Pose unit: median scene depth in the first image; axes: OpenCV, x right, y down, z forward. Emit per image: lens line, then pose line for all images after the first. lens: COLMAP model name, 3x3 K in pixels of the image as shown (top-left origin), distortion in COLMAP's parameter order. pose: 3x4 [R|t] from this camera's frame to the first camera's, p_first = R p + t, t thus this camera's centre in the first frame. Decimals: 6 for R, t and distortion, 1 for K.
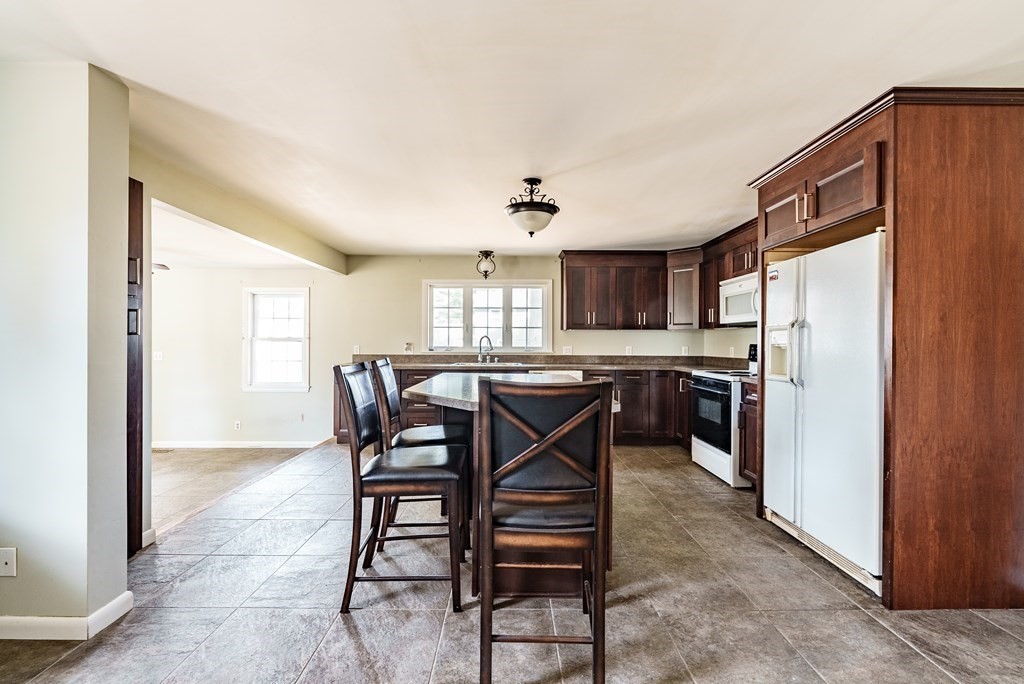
lens RADIAL K [[416.5, 0, 511.7], [0, 416.5, 342.9], [0, 0, 1]] dist [-0.001825, -0.000233]
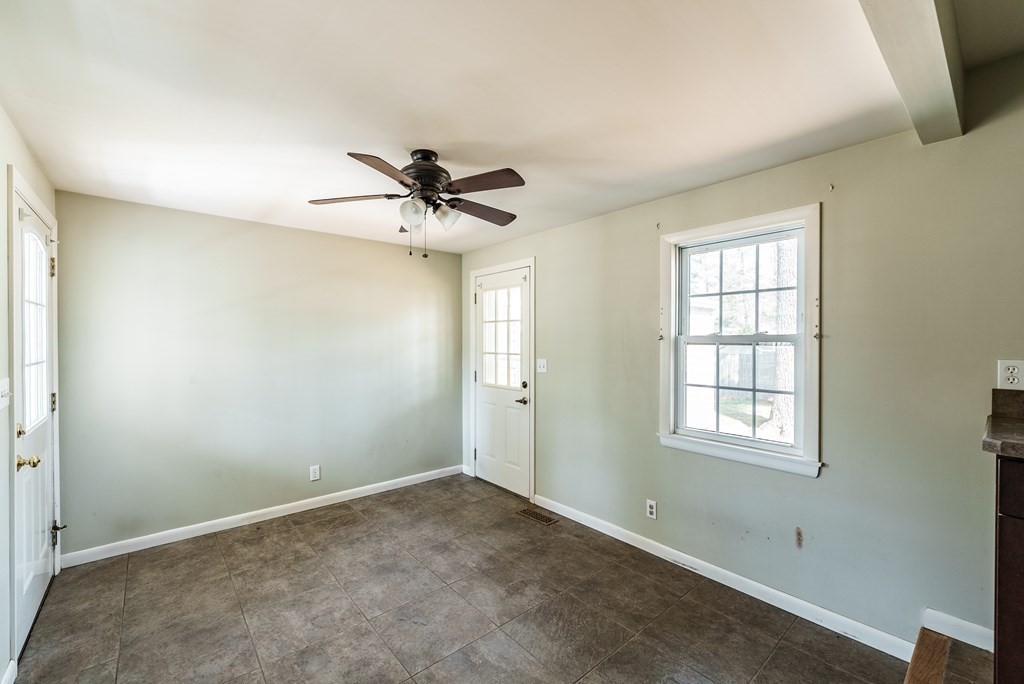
lens RADIAL K [[416.5, 0, 511.7], [0, 416.5, 342.9], [0, 0, 1]] dist [-0.001825, -0.000233]
pose [[0.652960, 0.001162, -0.757391, -0.437428], [0.001387, 0.999995, 0.002731, -0.007932], [0.757391, -0.002834, 0.652956, 0.612519]]
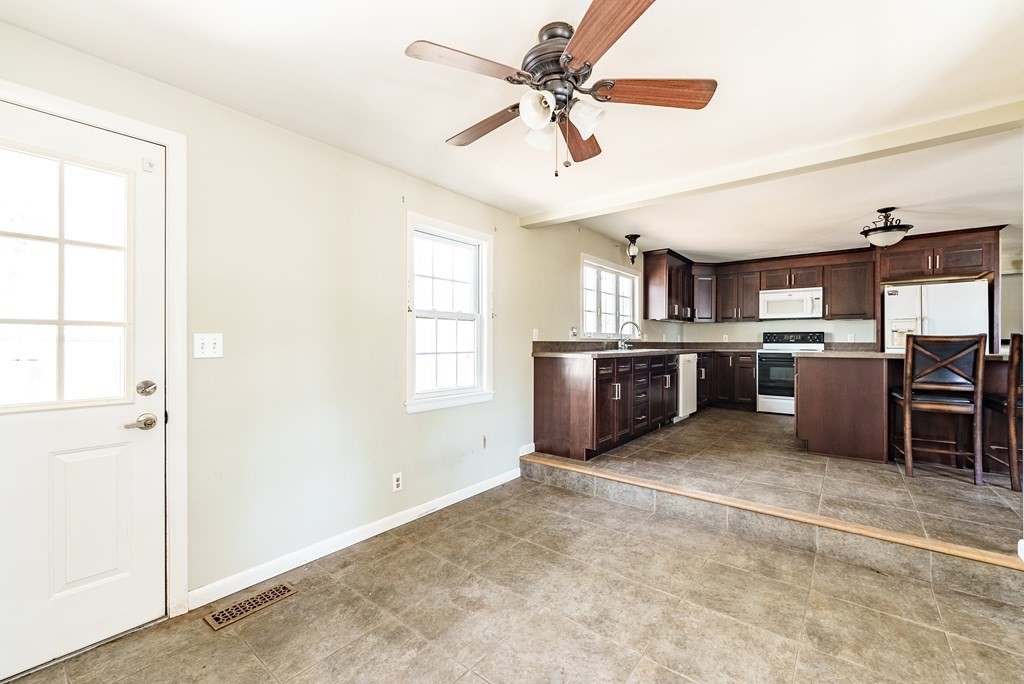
lens RADIAL K [[416.5, 0, 511.7], [0, 416.5, 342.9], [0, 0, 1]] dist [-0.001825, -0.000233]
pose [[0.633324, -0.004604, 0.773873, -1.096505], [-0.003057, 0.999960, 0.008451, 0.027913], [-0.773881, -0.007717, 0.633285, 0.652554]]
